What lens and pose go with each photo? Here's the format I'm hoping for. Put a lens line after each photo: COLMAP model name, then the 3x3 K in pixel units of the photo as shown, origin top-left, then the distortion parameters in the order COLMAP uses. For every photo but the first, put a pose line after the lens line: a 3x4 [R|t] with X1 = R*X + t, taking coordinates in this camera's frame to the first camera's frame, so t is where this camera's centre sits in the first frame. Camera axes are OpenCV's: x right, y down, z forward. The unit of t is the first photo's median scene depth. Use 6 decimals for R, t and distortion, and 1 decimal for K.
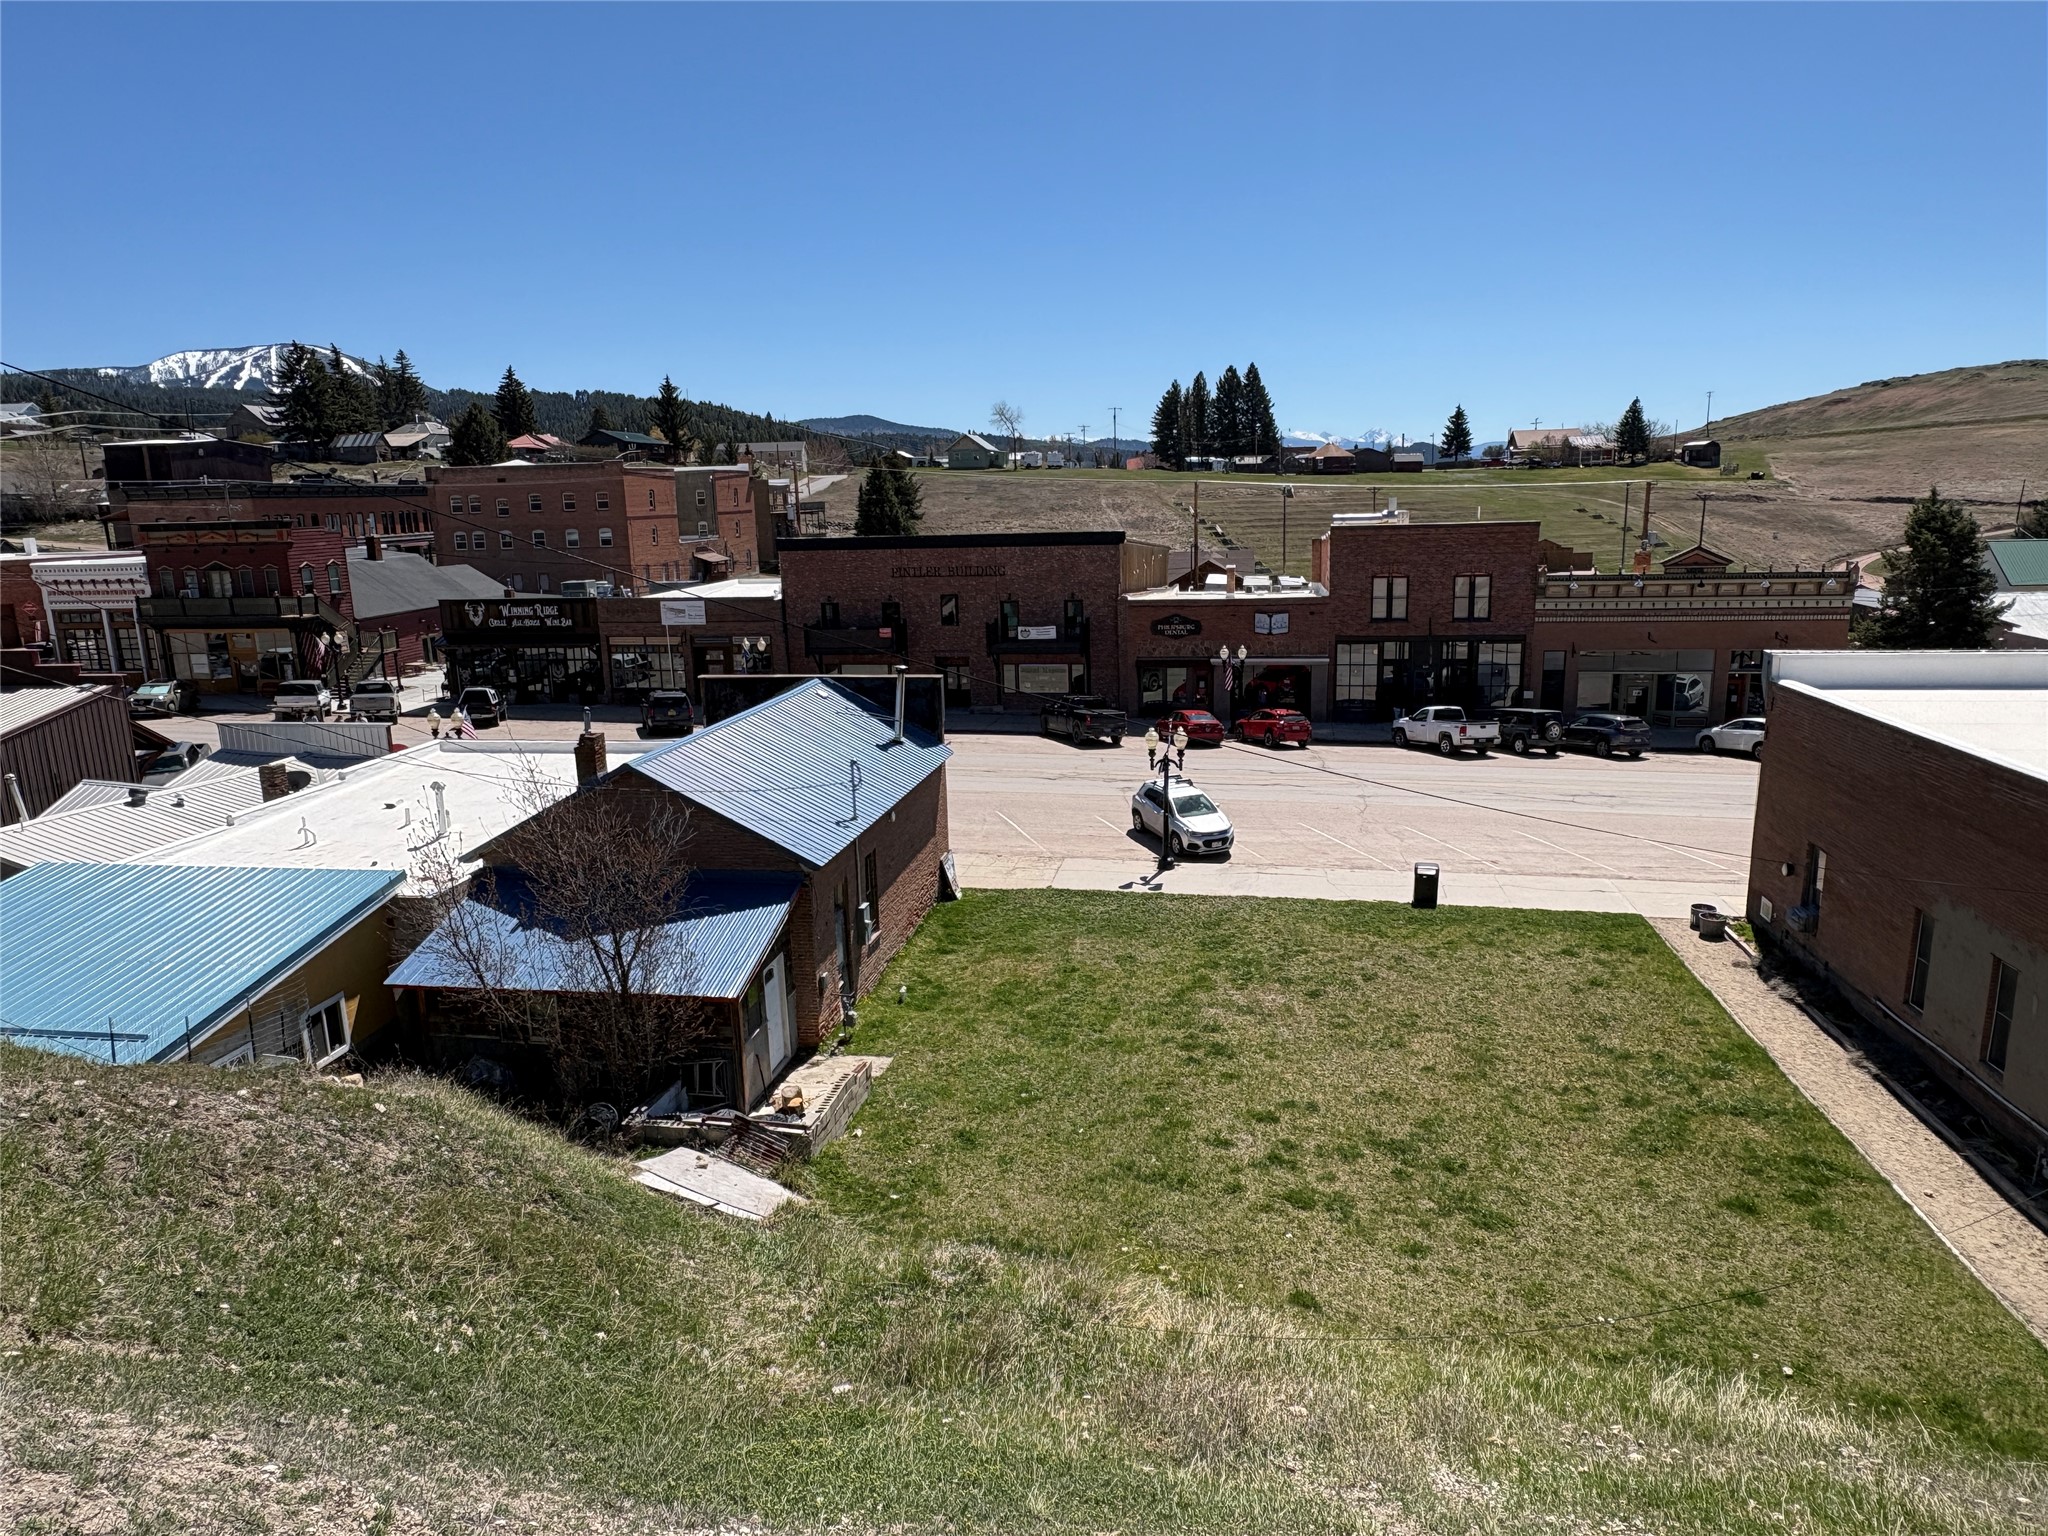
lens RADIAL K [[1323.0, 0, 1029.7], [0, 1323.0, 769.7], [0, 0, 1]] dist [-0.006468, 0.001647]
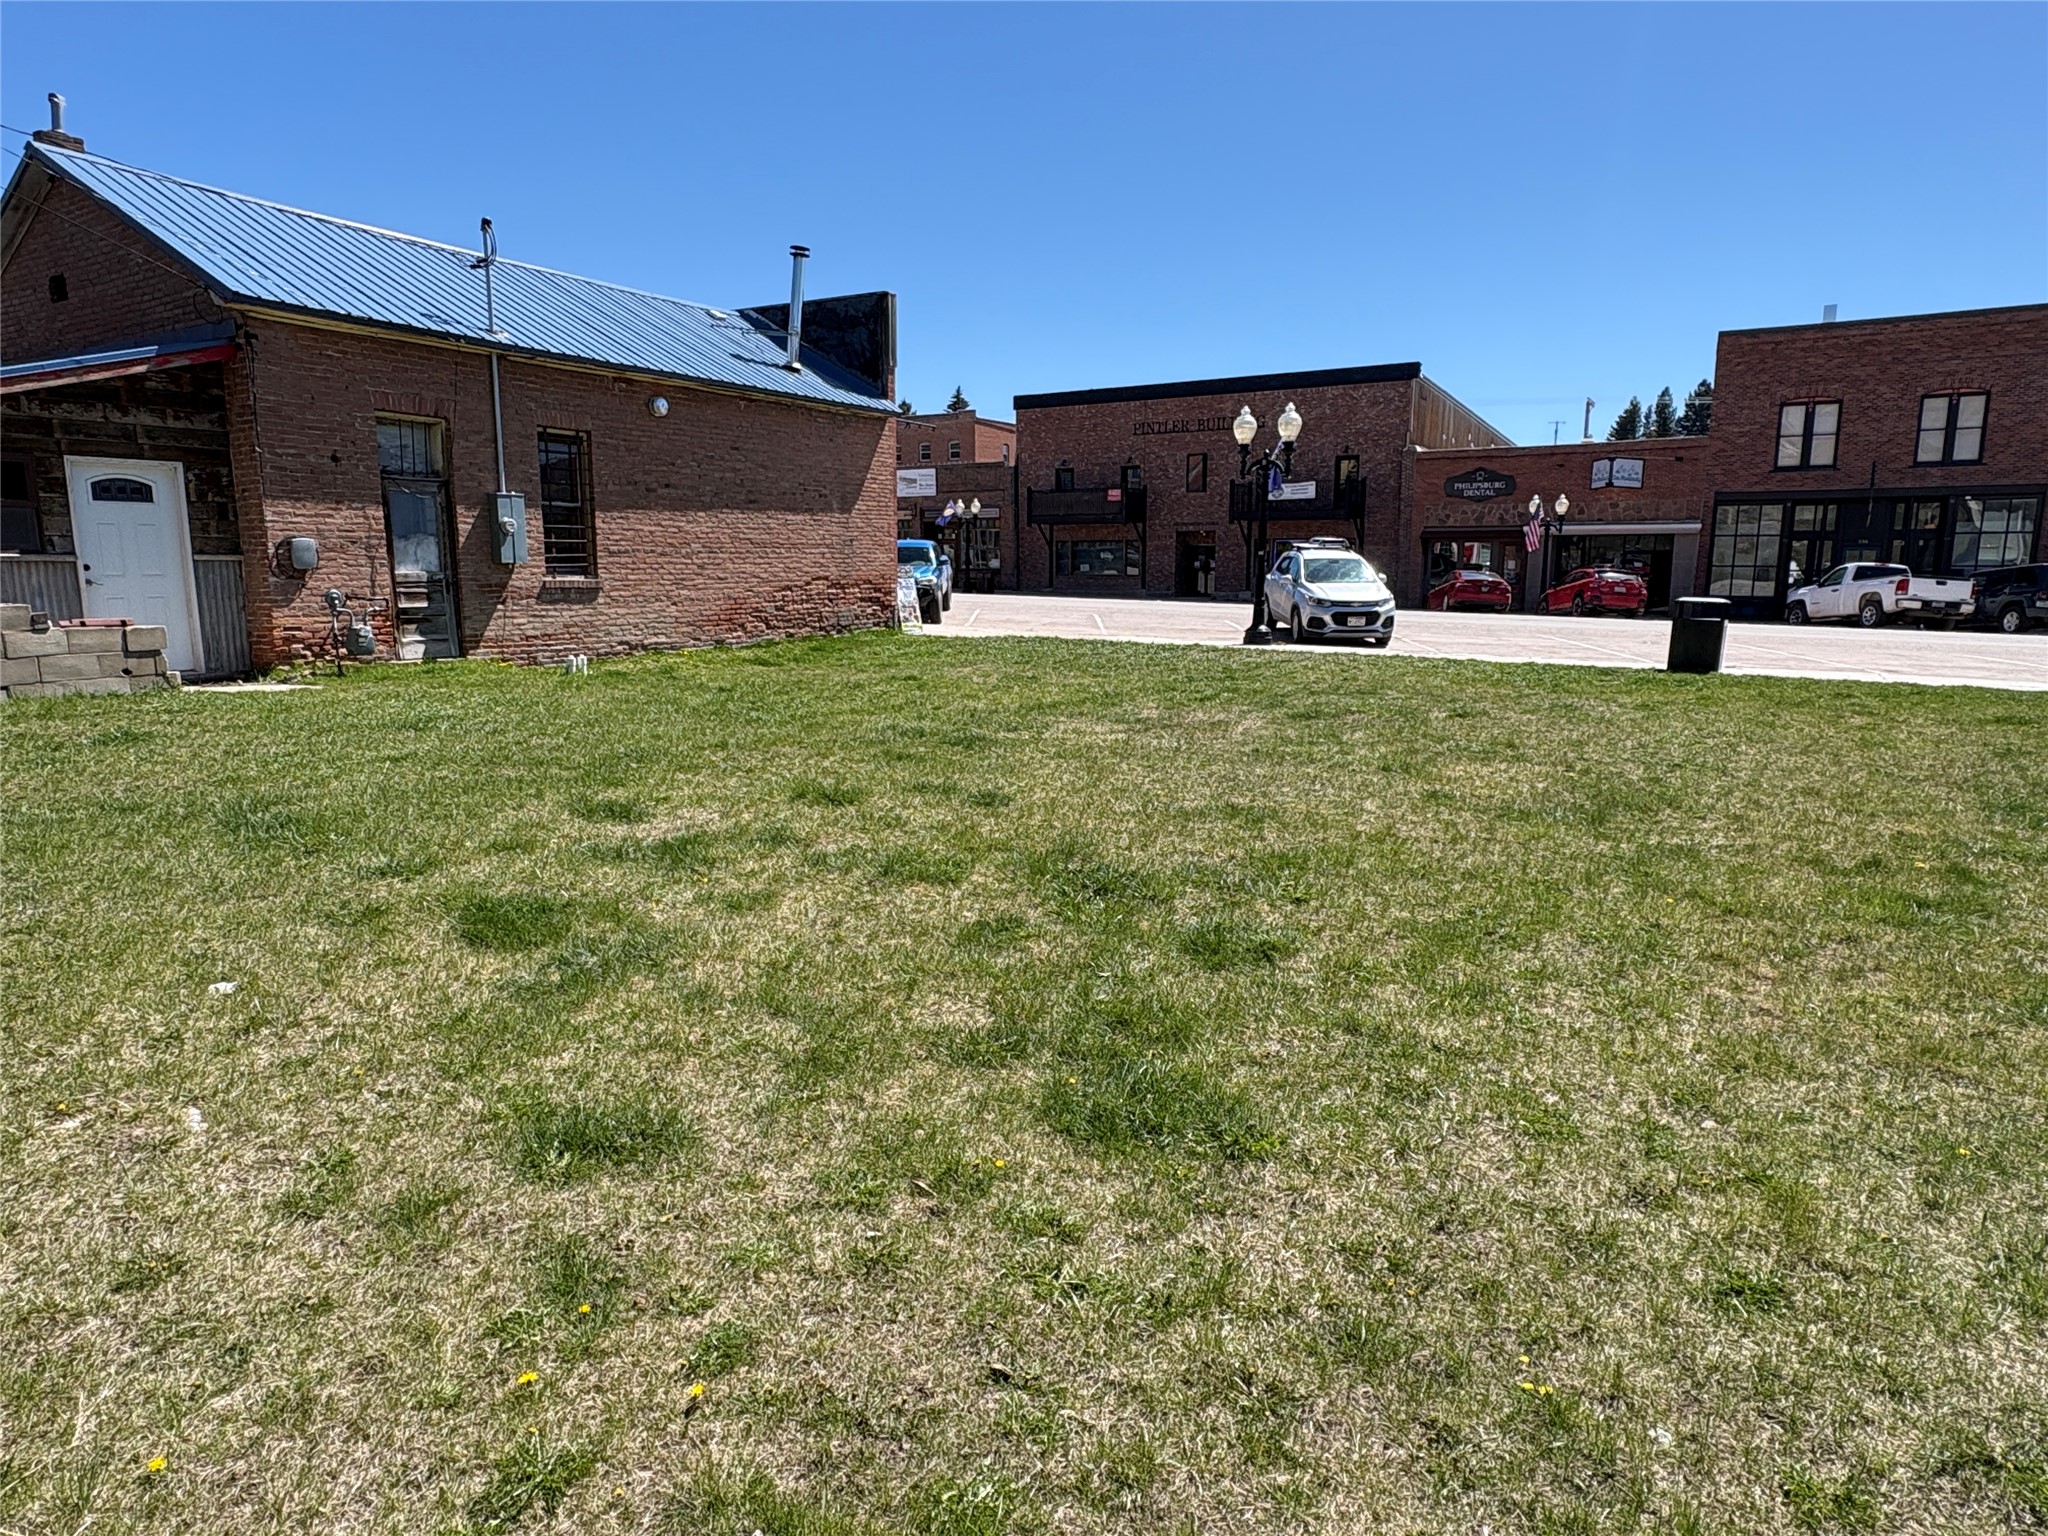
lens RADIAL K [[1235.2, 0, 1012.8], [0, 1235.2, 766.2], [0, 0, 1]] dist [0.000609, 0.001155]
pose [[0.932680, 0.086040, -0.350292, 0.201590], [-0.100103, 0.994729, -0.022203, 0.153157], [0.346535, 0.055773, 0.936377, 0.423002]]
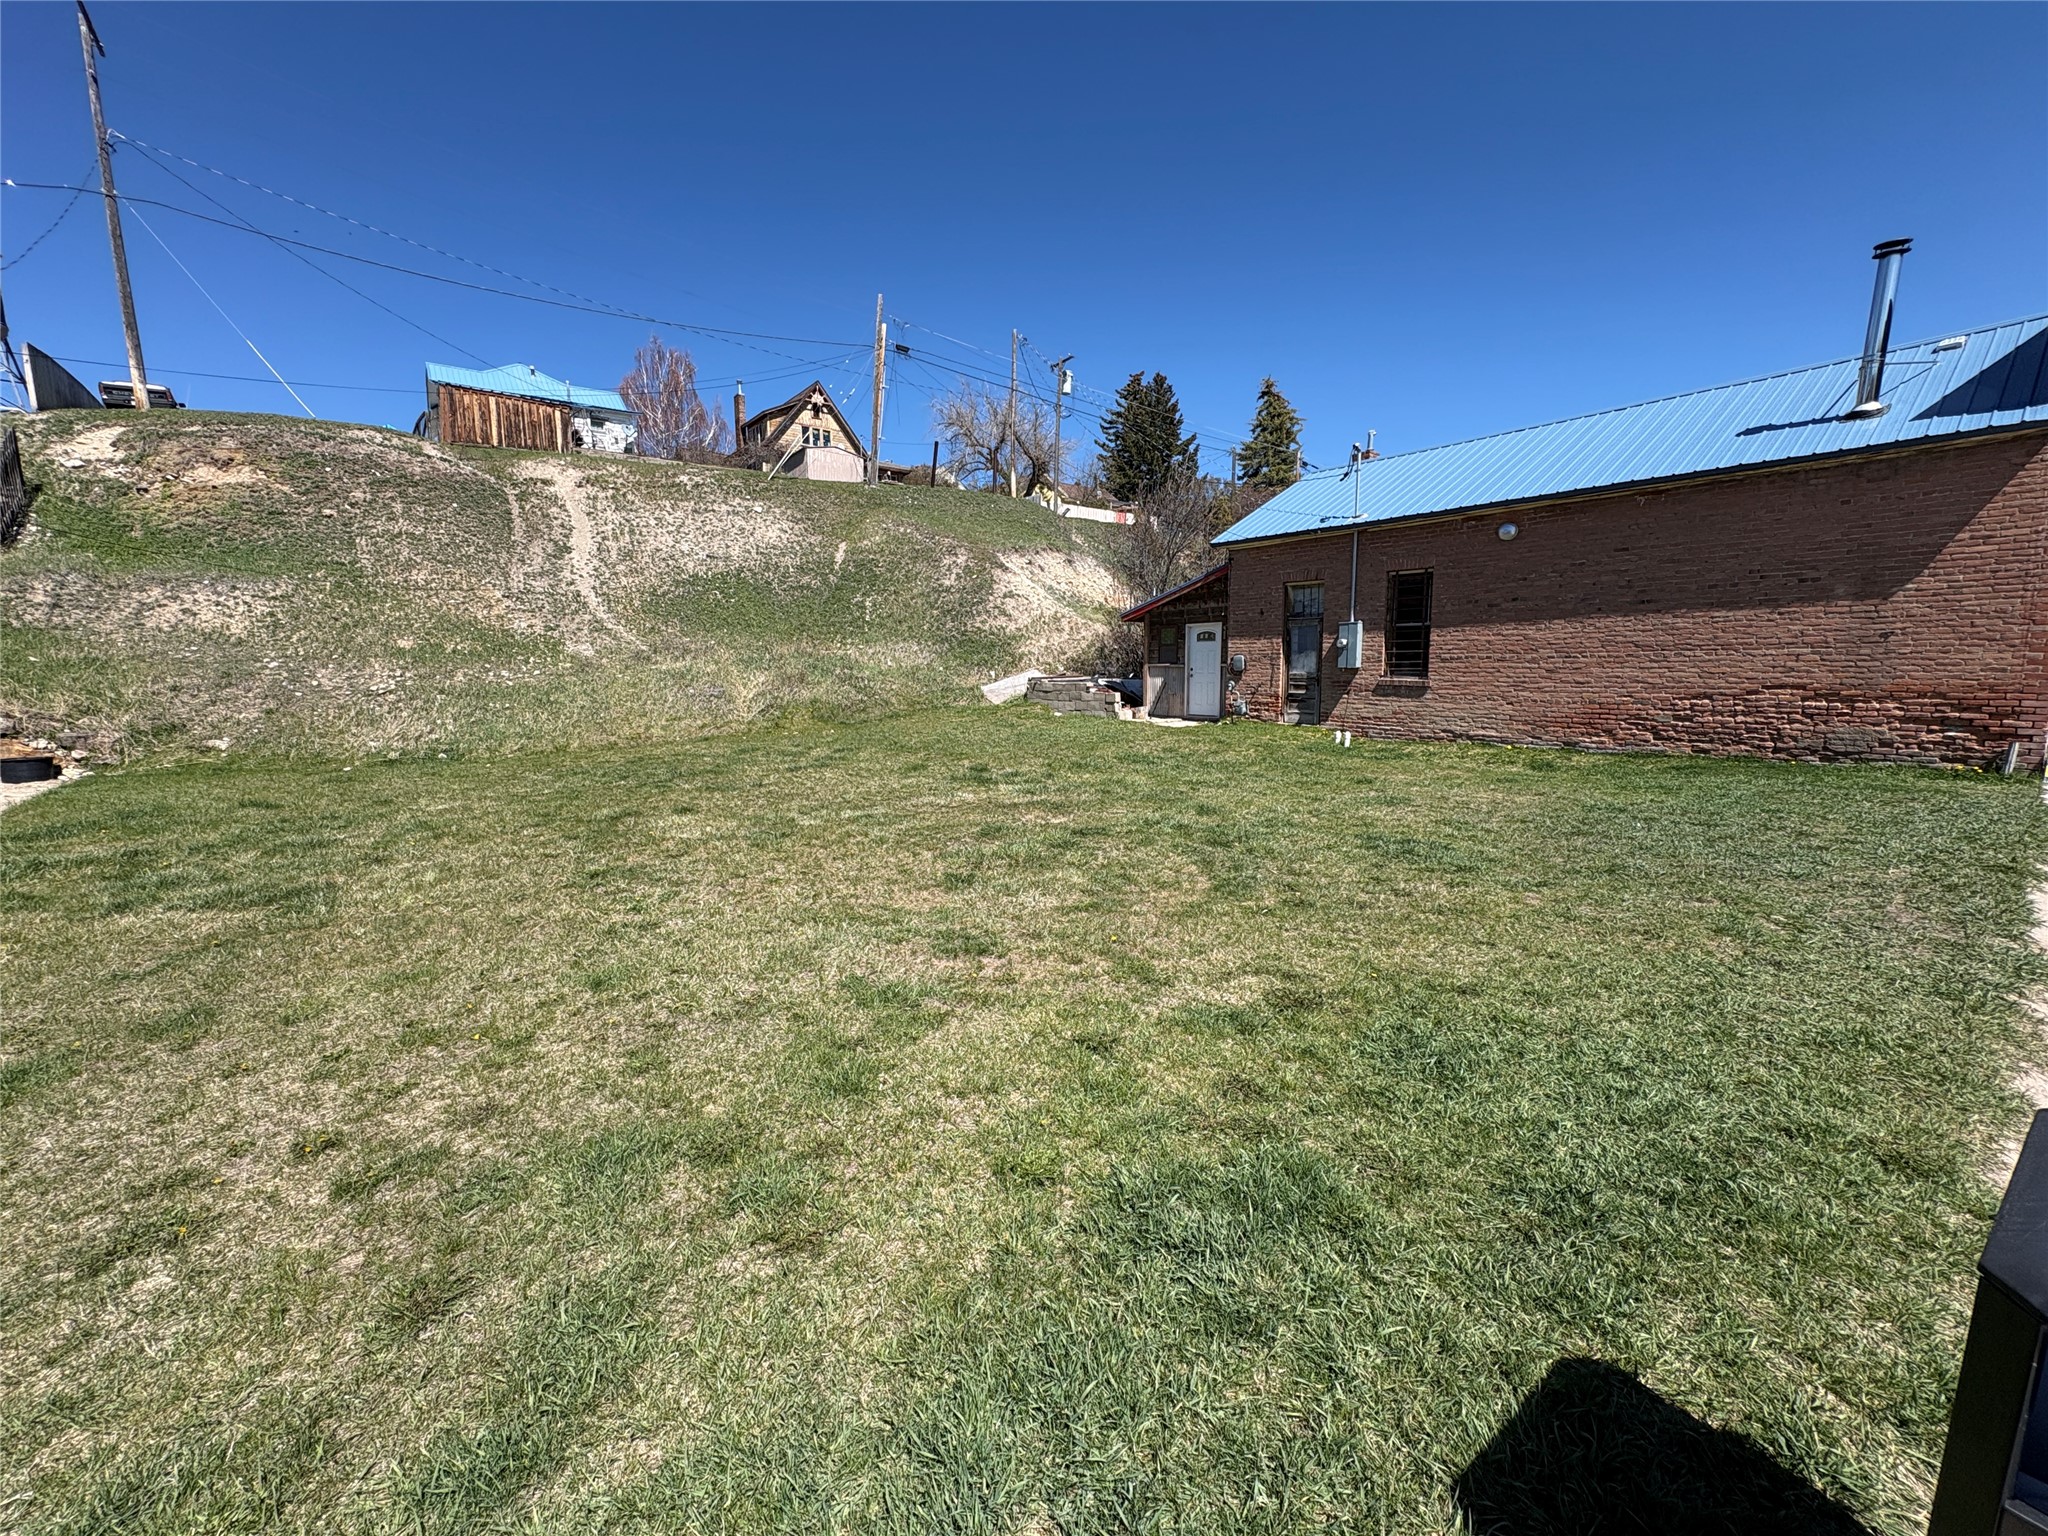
lens RADIAL K [[808.8, 0, 1024.0], [0, 808.8, 768.0], [0, 0, 1]] dist [0.001416, -0.000259]
pose [[-0.668461, 0.132409, -0.731866, 0.306121], [-0.124592, 0.950184, 0.285705, 0.049950], [0.733237, 0.282167, -0.618664, 0.872998]]
